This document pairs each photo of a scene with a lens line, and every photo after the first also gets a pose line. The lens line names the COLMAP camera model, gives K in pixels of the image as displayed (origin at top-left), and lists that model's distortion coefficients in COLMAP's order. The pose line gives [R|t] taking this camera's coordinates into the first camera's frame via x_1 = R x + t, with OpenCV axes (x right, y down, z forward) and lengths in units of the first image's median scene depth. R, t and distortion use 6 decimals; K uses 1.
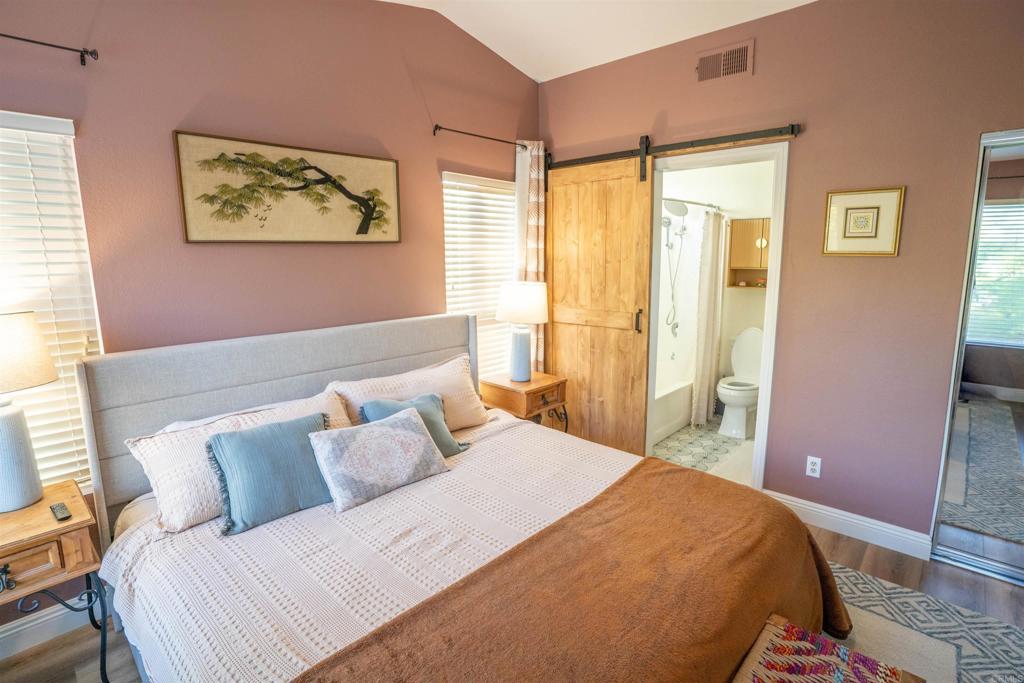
lens RADIAL K [[501.6, 0, 511.3], [0, 501.6, 336.9], [0, 0, 1]] dist [-0.079381, 0.035824]
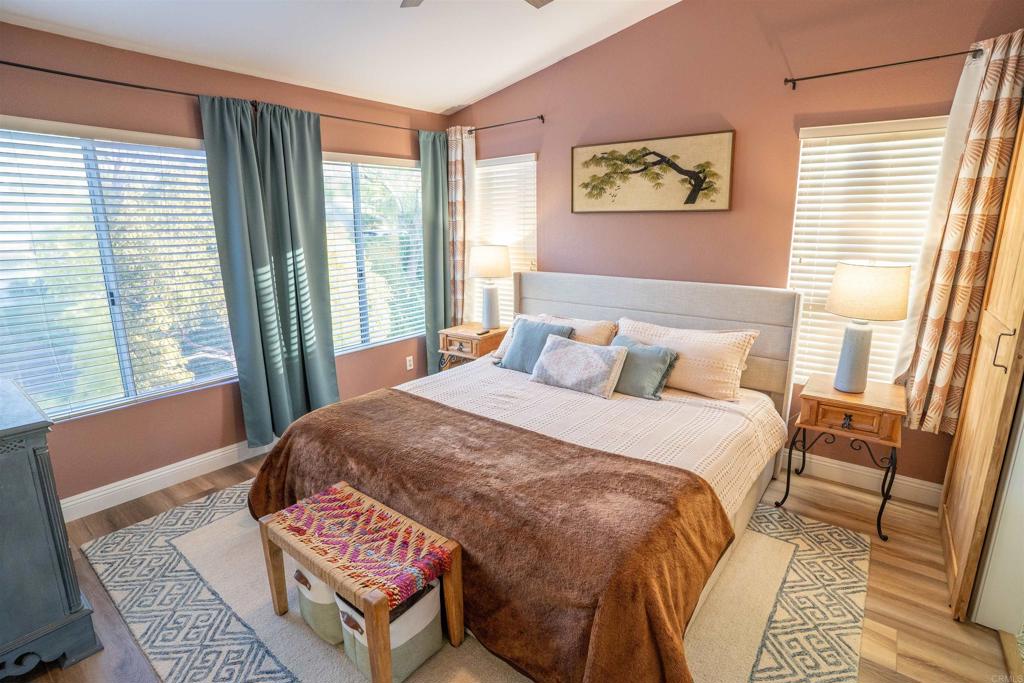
lens RADIAL K [[501.6, 0, 511.3], [0, 501.6, 336.9], [0, 0, 1]] dist [-0.079381, 0.035824]
pose [[0.097934, 0.219811, -0.970614, 0.920662], [-0.159665, 0.966139, 0.202687, -0.082665], [0.982301, 0.135124, 0.129714, 0.536857]]
